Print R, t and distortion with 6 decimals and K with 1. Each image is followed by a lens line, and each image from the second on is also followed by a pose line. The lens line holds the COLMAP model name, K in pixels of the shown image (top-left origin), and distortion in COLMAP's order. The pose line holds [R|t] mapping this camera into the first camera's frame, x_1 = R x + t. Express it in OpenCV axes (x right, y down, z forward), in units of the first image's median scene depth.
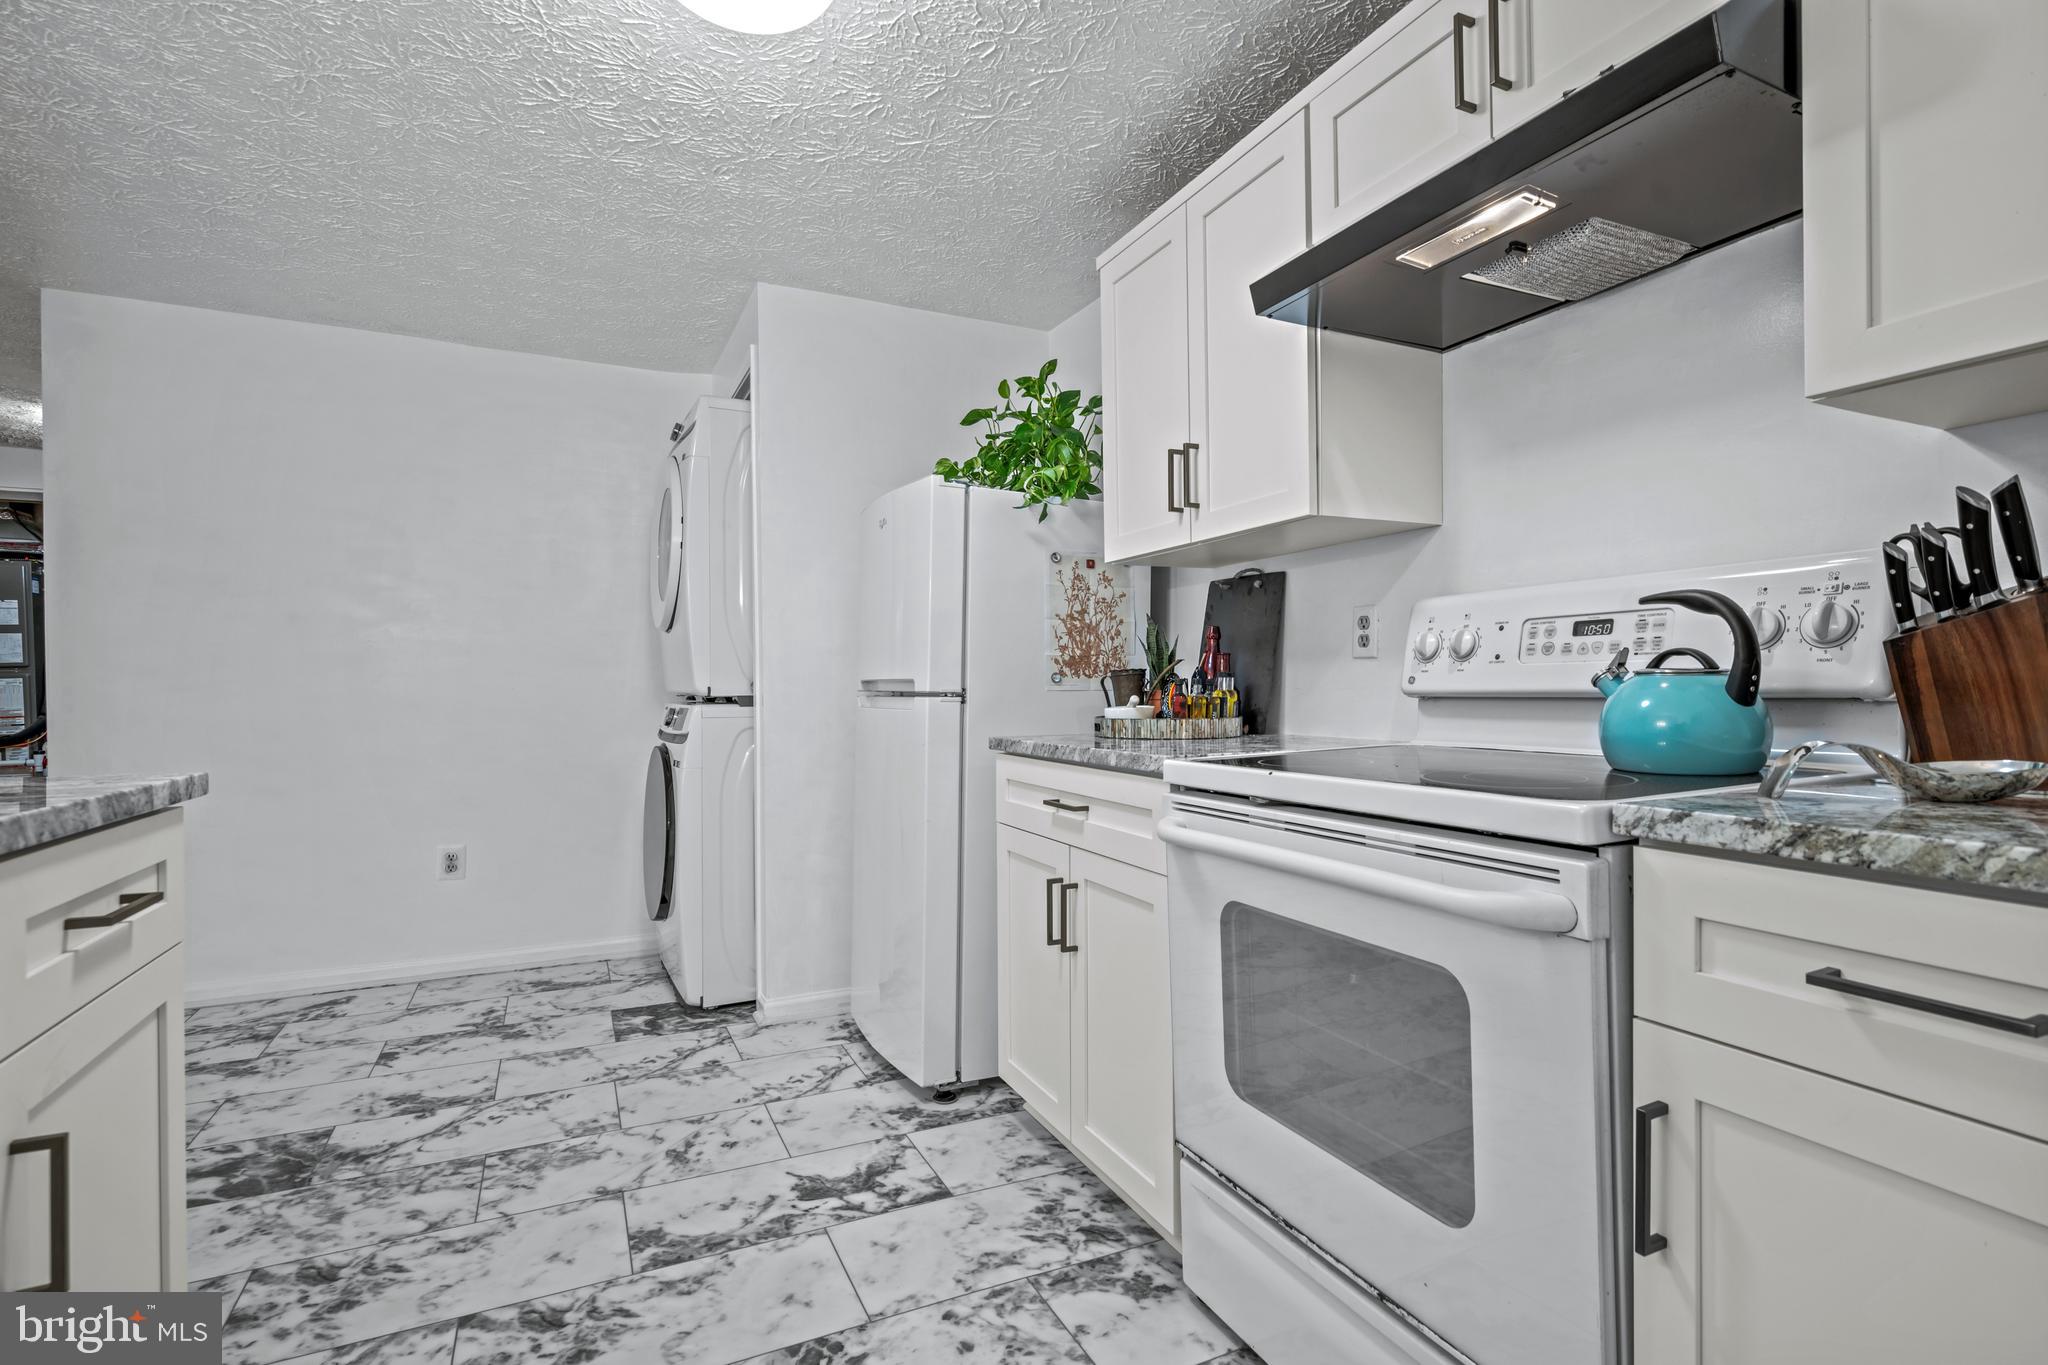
lens RADIAL K [[964.5, 0, 1021.8], [0, 964.5, 681.9], [0, 0, 1]] dist [-0.000592, 0.000903]
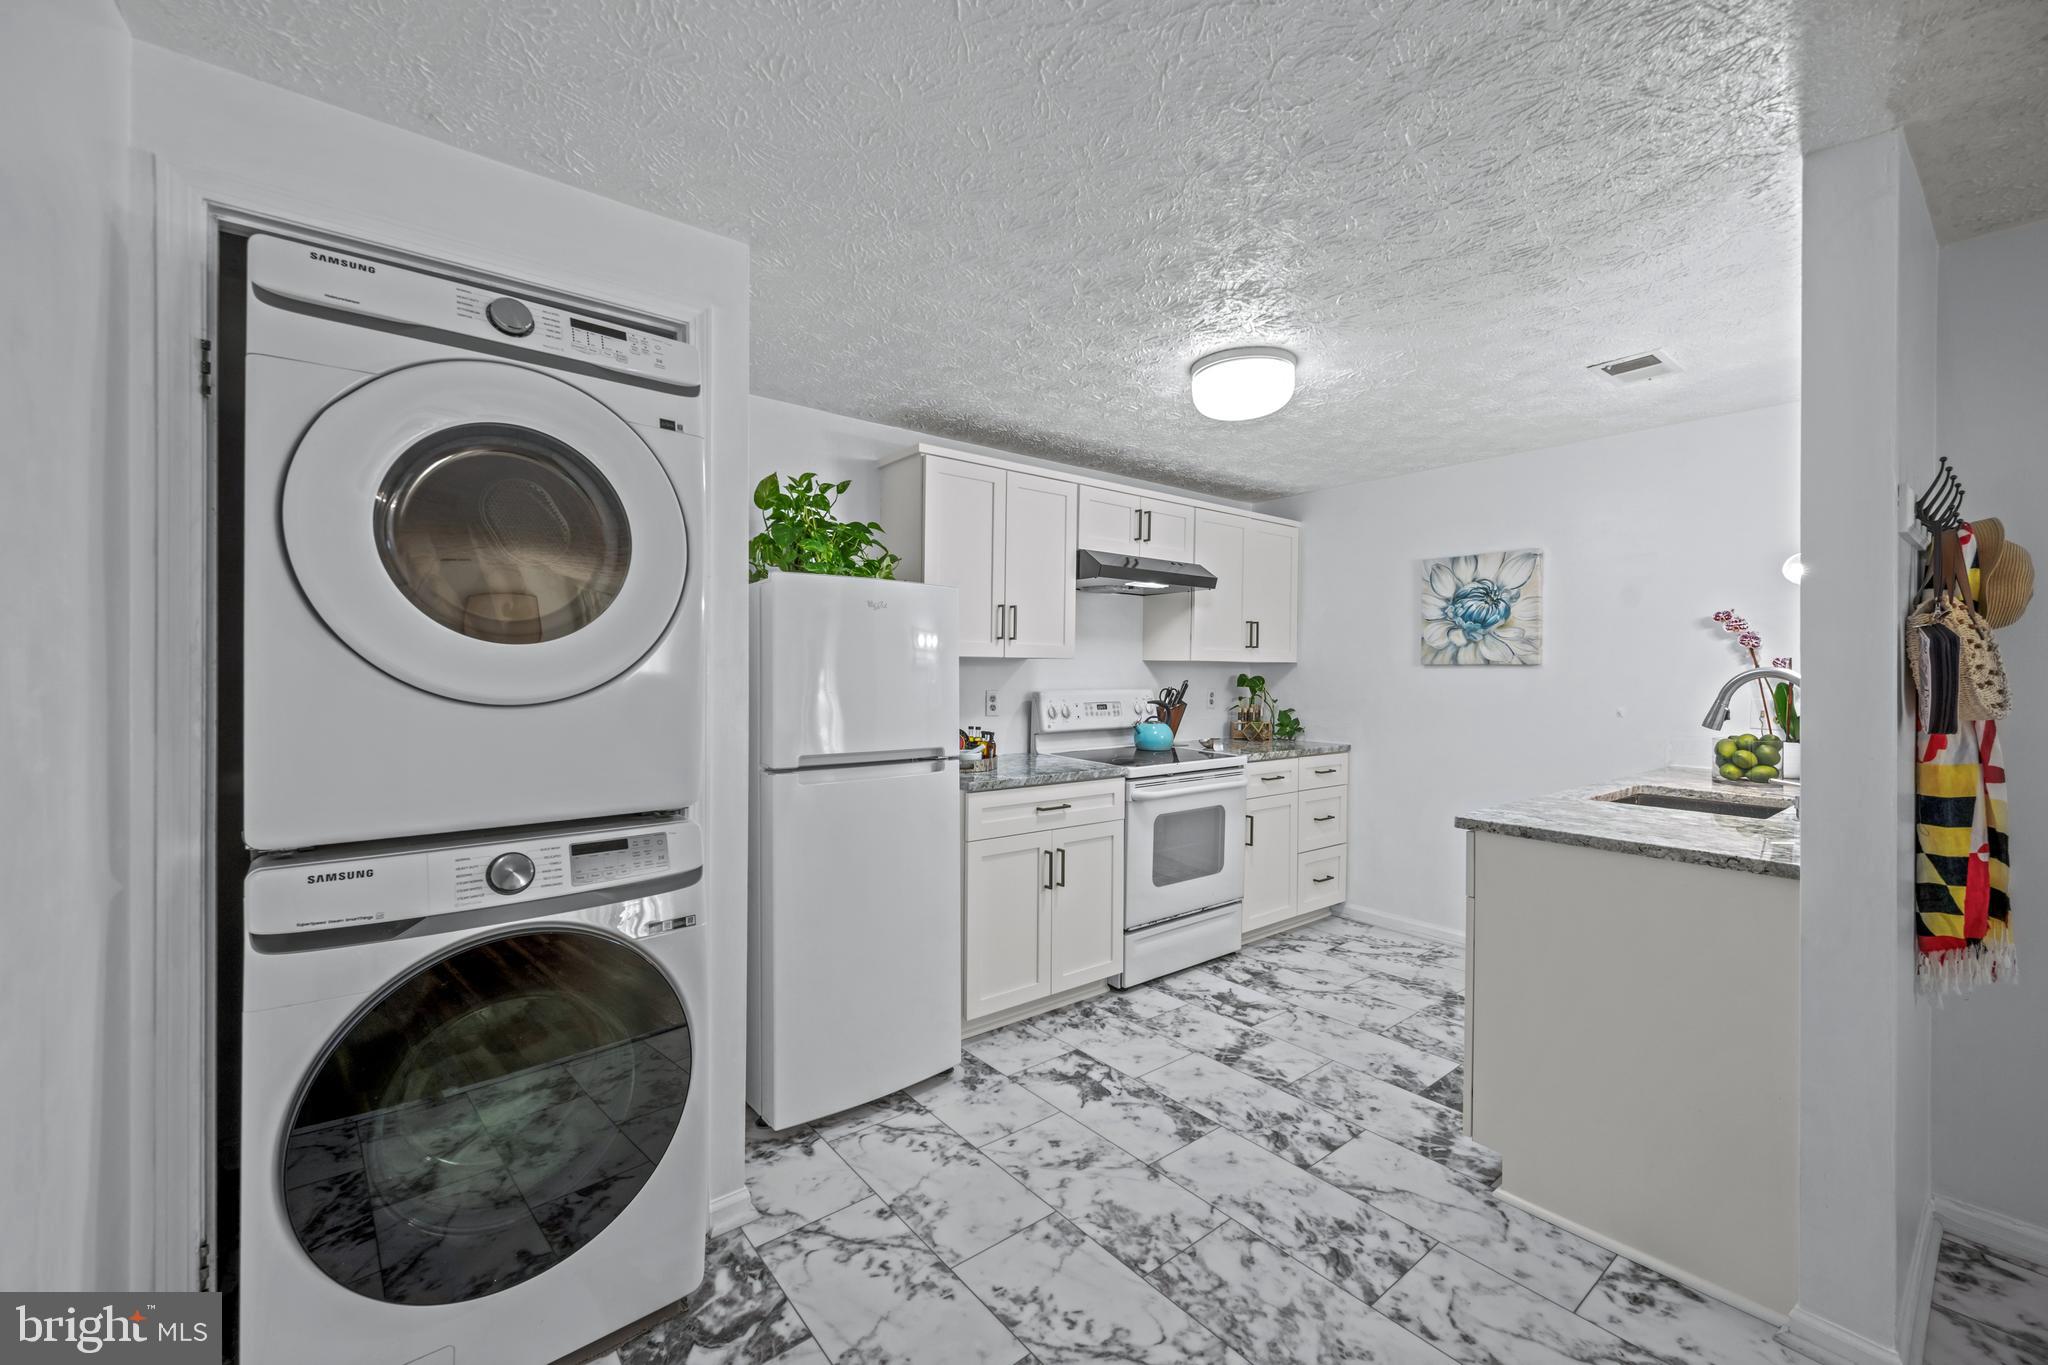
lens RADIAL K [[824.8, 0, 1019.2], [0, 824.8, 672.6], [0, 0, 1]] dist [0.002112, 0.000001]
pose [[-0.229256, -0.000186, 0.973366, -1.433026], [-0.010901, 0.999938, -0.002377, -0.118885], [-0.973305, -0.011156, -0.229244, 1.418571]]
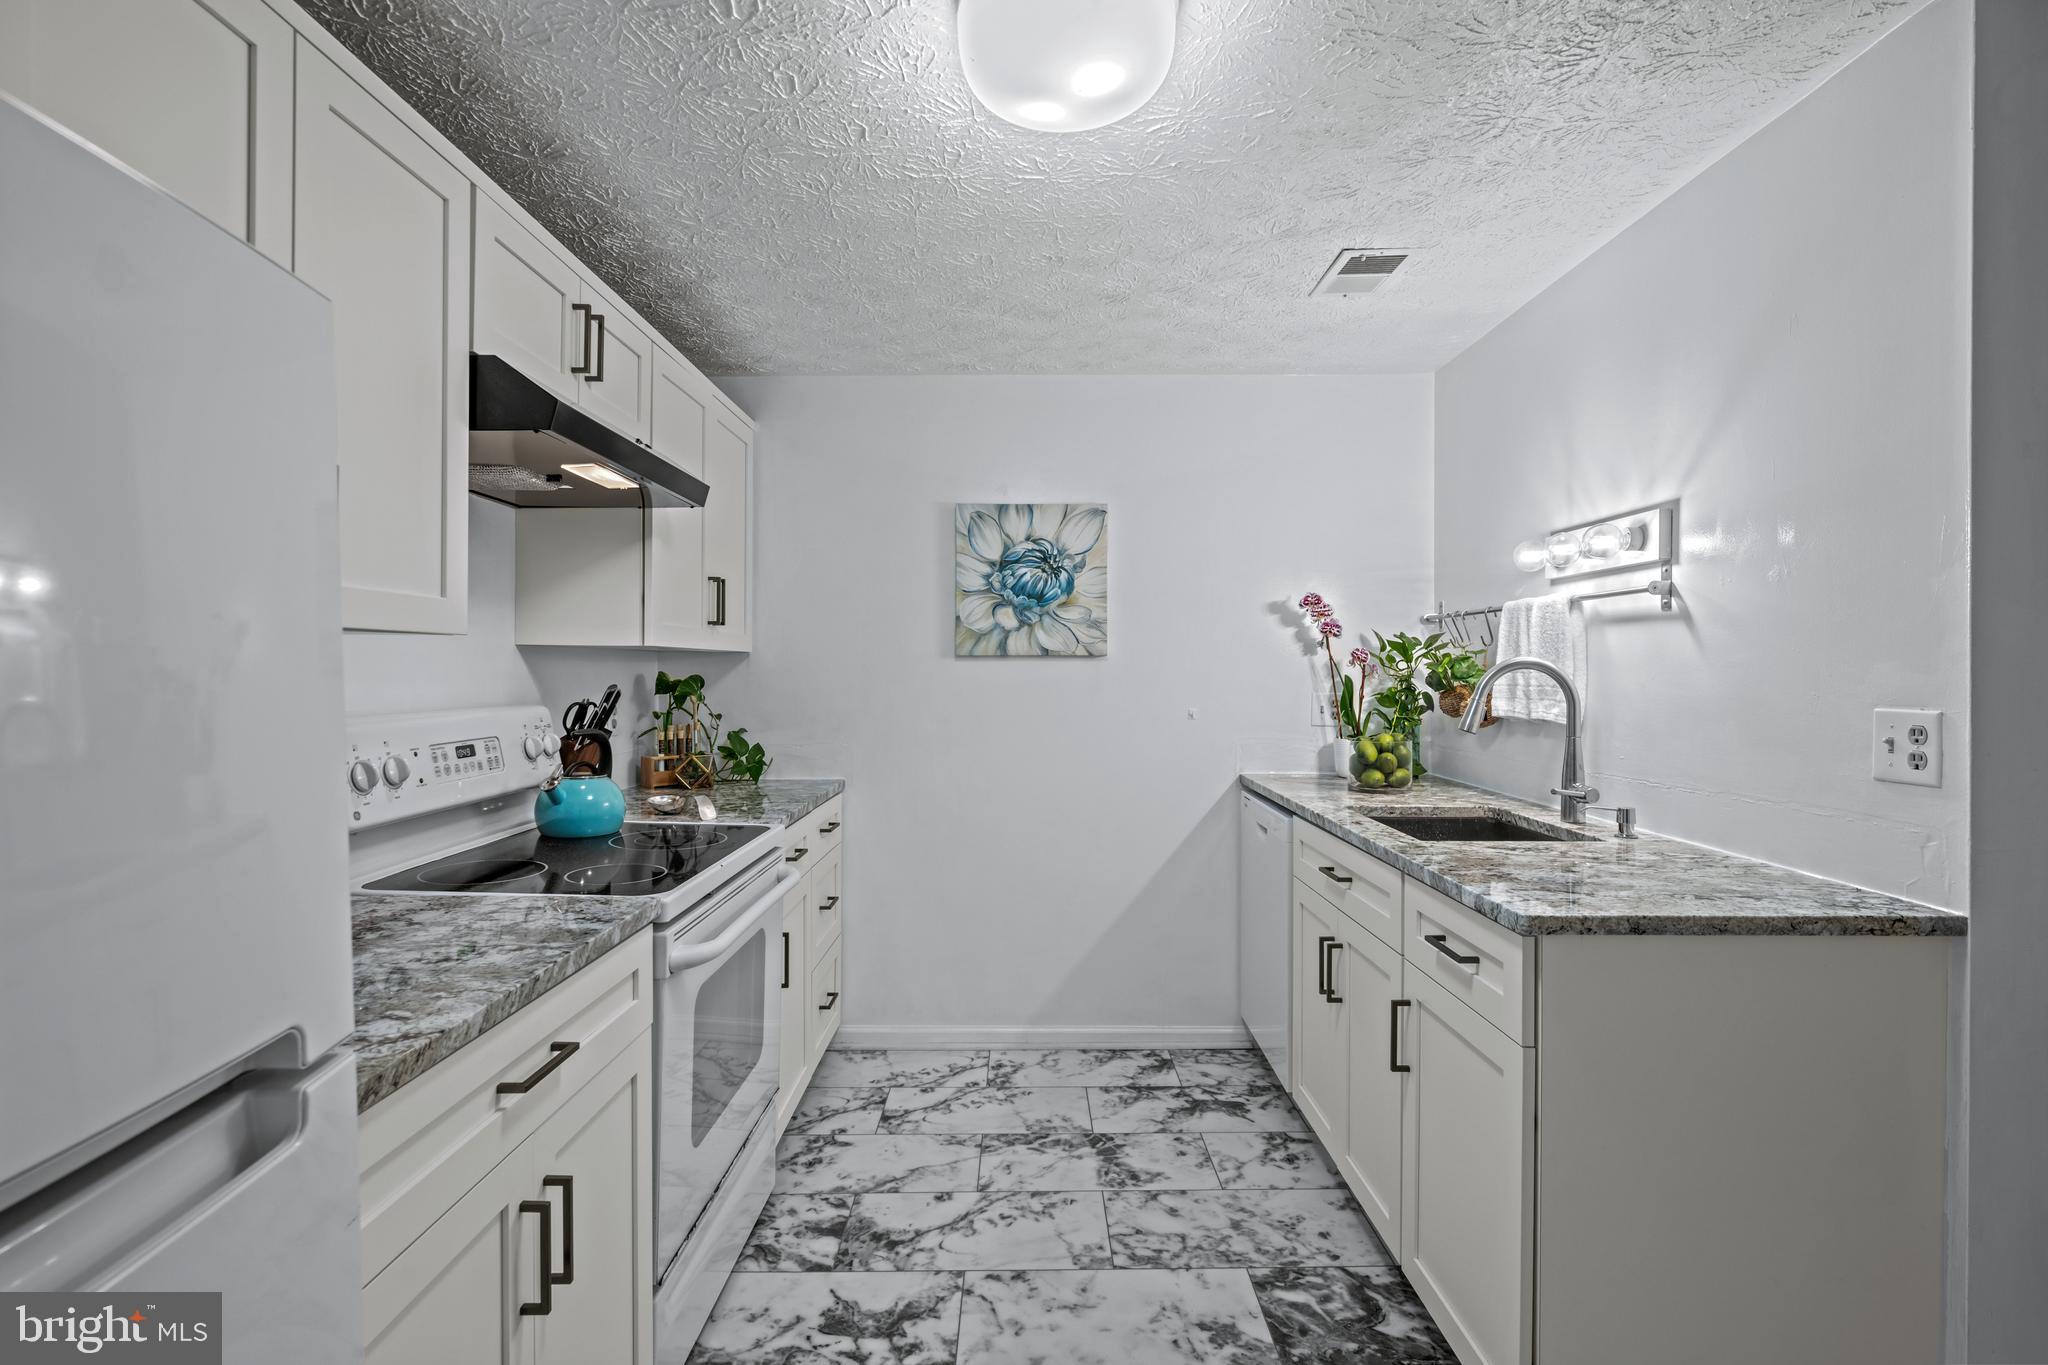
lens RADIAL K [[969.1, 0, 1029.5], [0, 969.1, 677.3], [0, 0, 1]] dist [0.000784, -0.000054]
pose [[-0.905357, 0.001777, 0.424648, -0.498991], [0.002791, 0.999995, 0.001764, -0.119855], [-0.424643, 0.002782, -0.905357, 1.427048]]
